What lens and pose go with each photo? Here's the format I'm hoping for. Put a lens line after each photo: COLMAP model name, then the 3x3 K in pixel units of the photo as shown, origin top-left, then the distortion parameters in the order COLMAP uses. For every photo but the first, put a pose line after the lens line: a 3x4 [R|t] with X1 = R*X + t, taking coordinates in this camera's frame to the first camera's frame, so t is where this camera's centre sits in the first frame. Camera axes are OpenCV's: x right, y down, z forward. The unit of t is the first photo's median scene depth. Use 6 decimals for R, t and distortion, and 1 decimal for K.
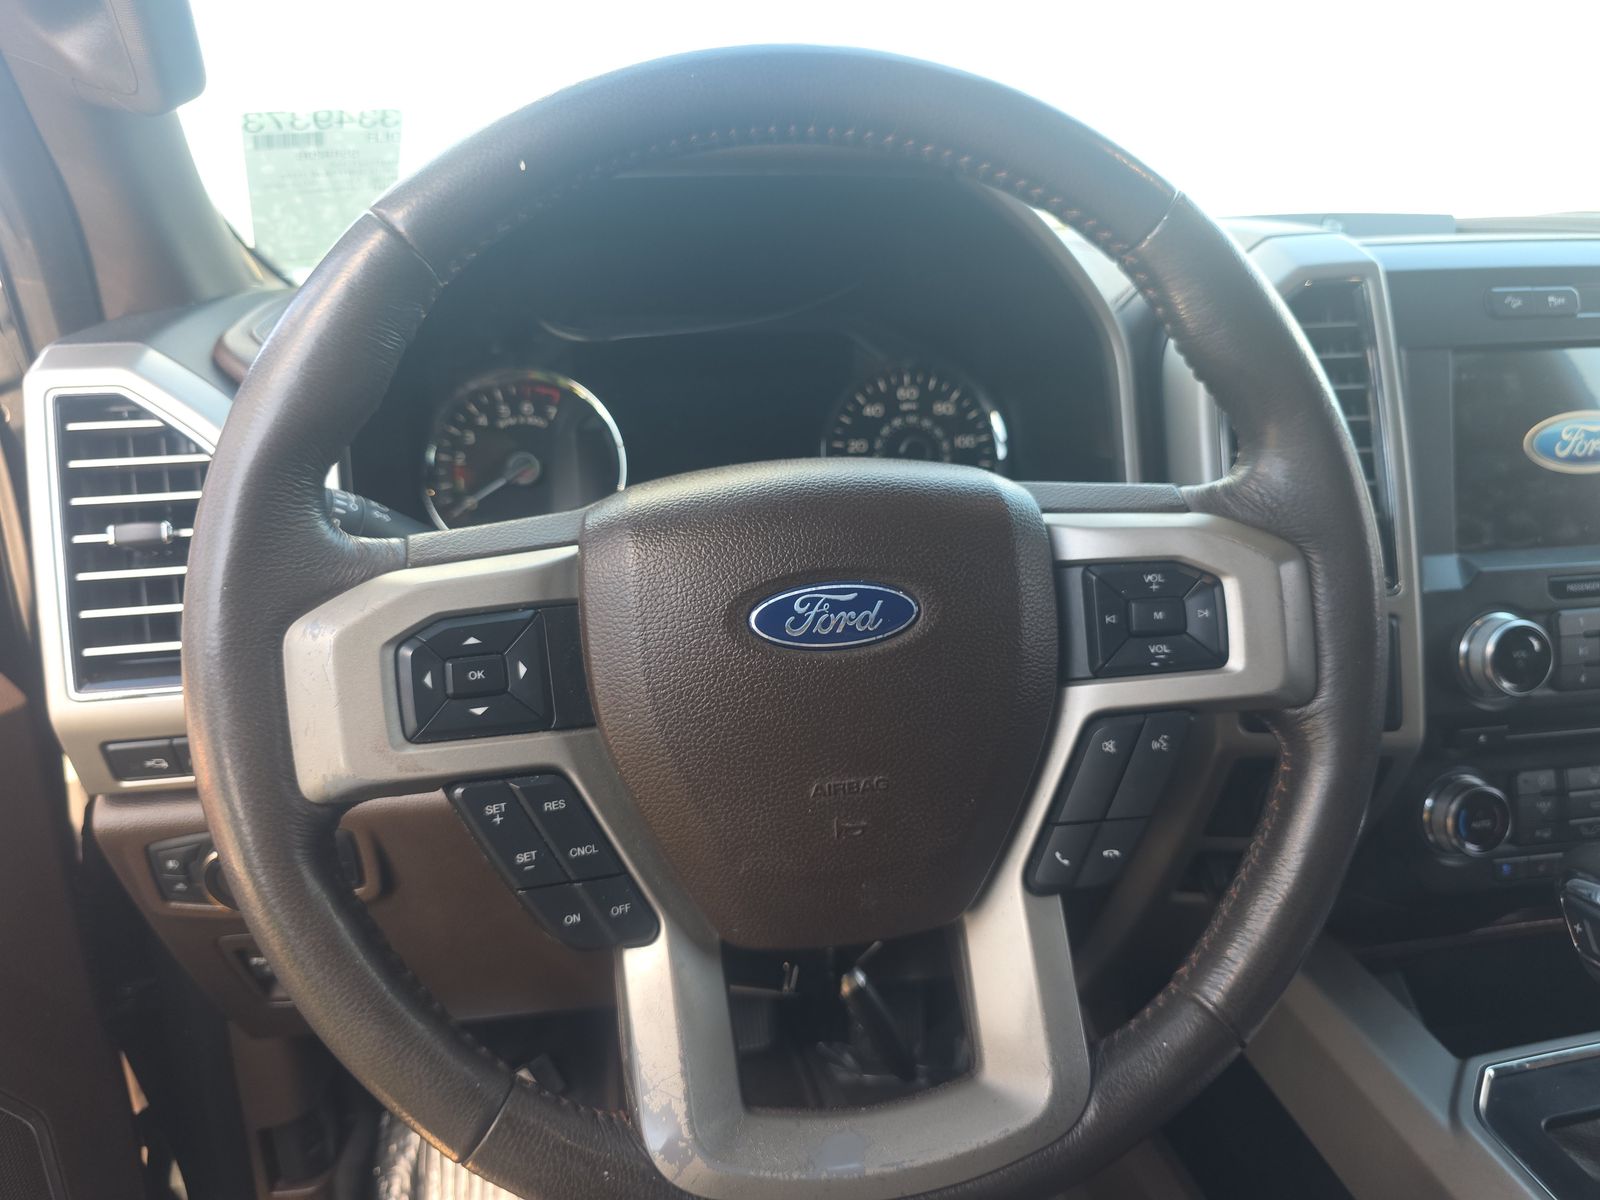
lens RADIAL K [[1122.2, 0, 800.0], [0, 1122.2, 600.0], [0, 0, 1]] dist [0.022278, -0.044600]
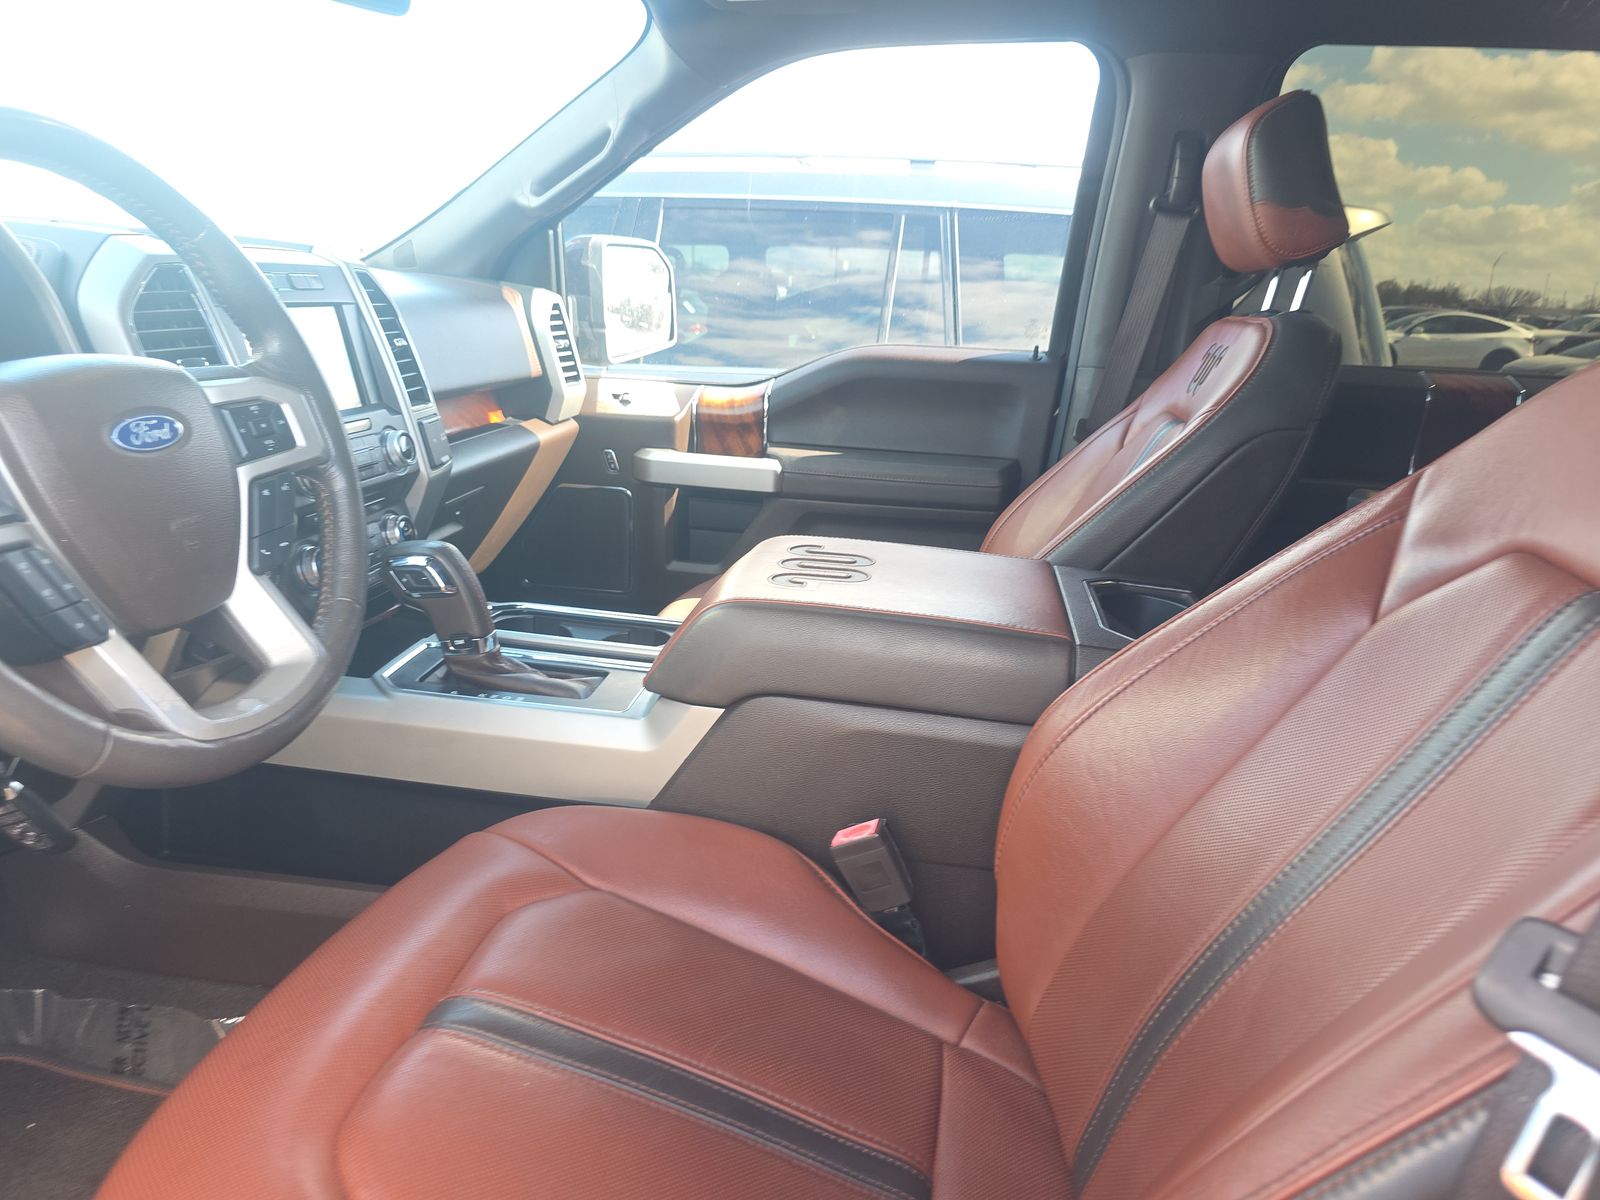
lens RADIAL K [[1135.7, 0, 824.1], [0, 1135.7, 612.9], [0, 0, 1]] dist [0.031203, -0.046413]
pose [[0.300243, -0.232272, 0.925151, -1.347243], [0.232805, 0.958412, 0.165070, 0.230084], [-0.925017, 0.165819, 0.341830, -0.568633]]
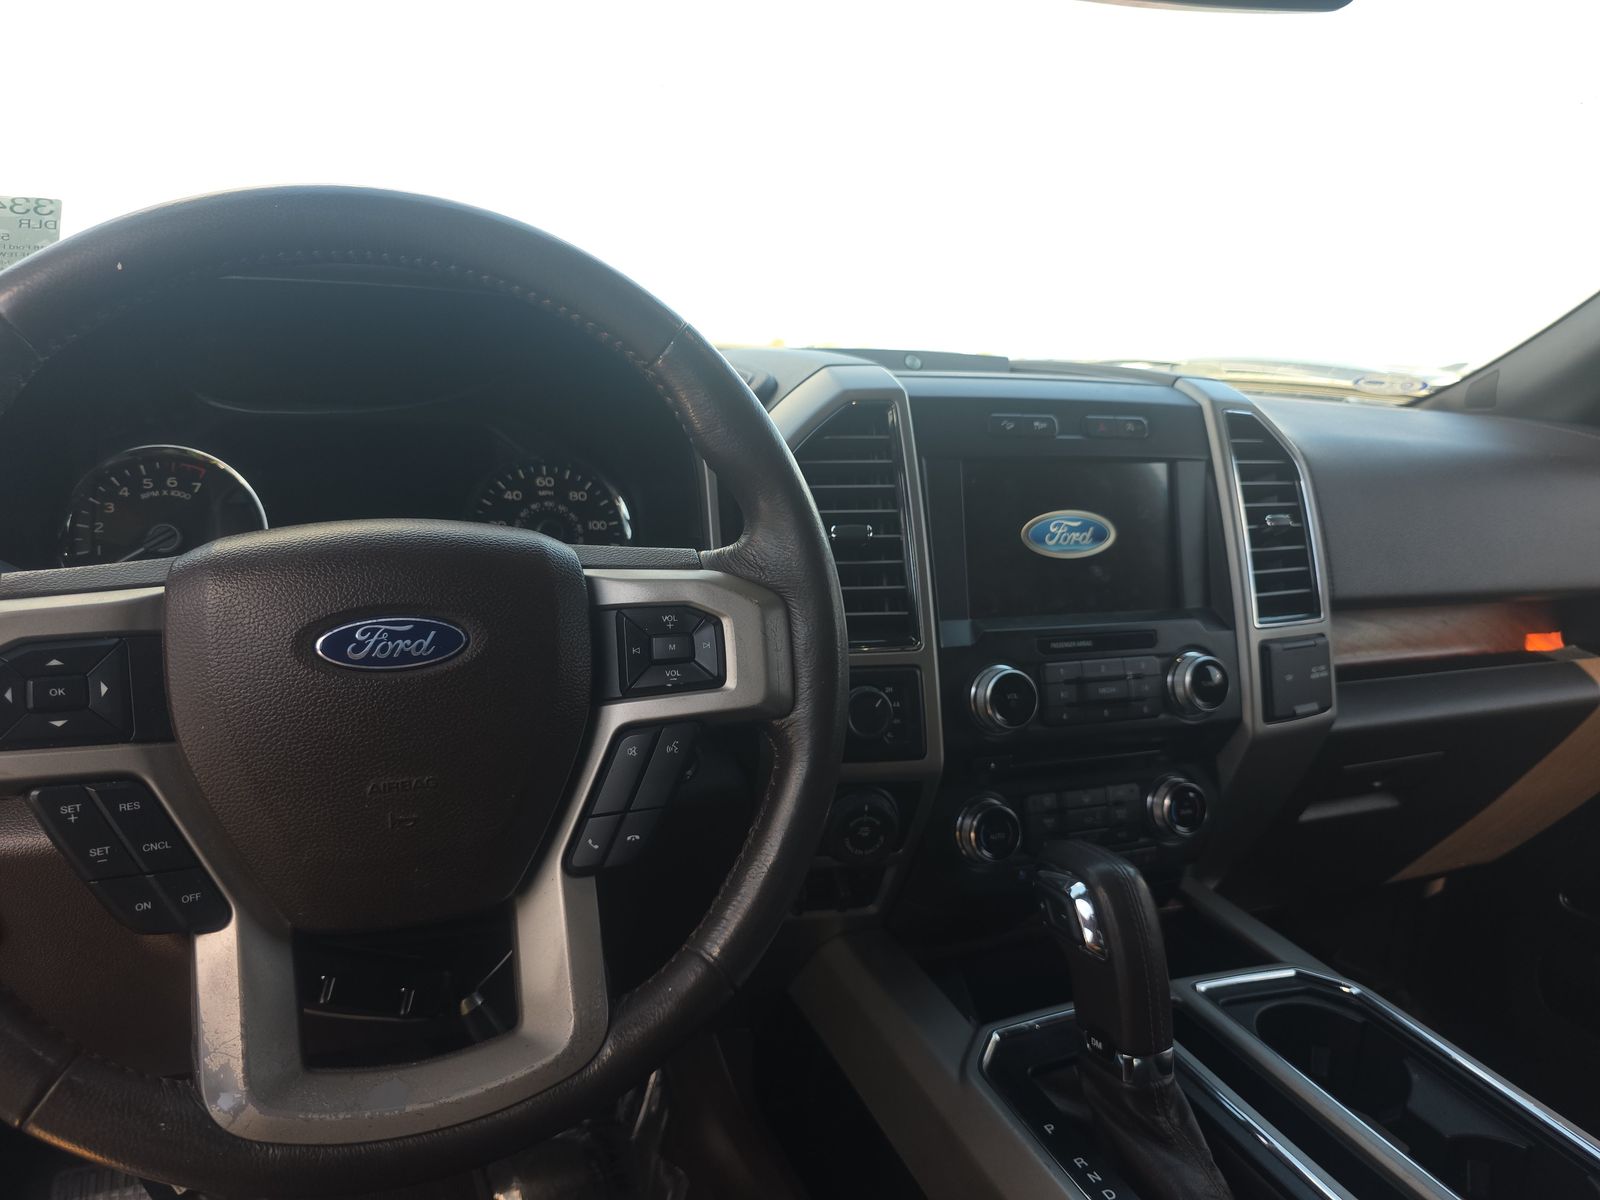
lens RADIAL K [[1135.7, 0, 824.1], [0, 1135.7, 612.9], [0, 0, 1]] dist [0.031203, -0.046413]
pose [[0.974434, 0.009250, 0.224481, 0.196977], [0.010493, 0.996188, -0.086596, 0.087816], [-0.224427, 0.086738, 0.970623, -0.291468]]
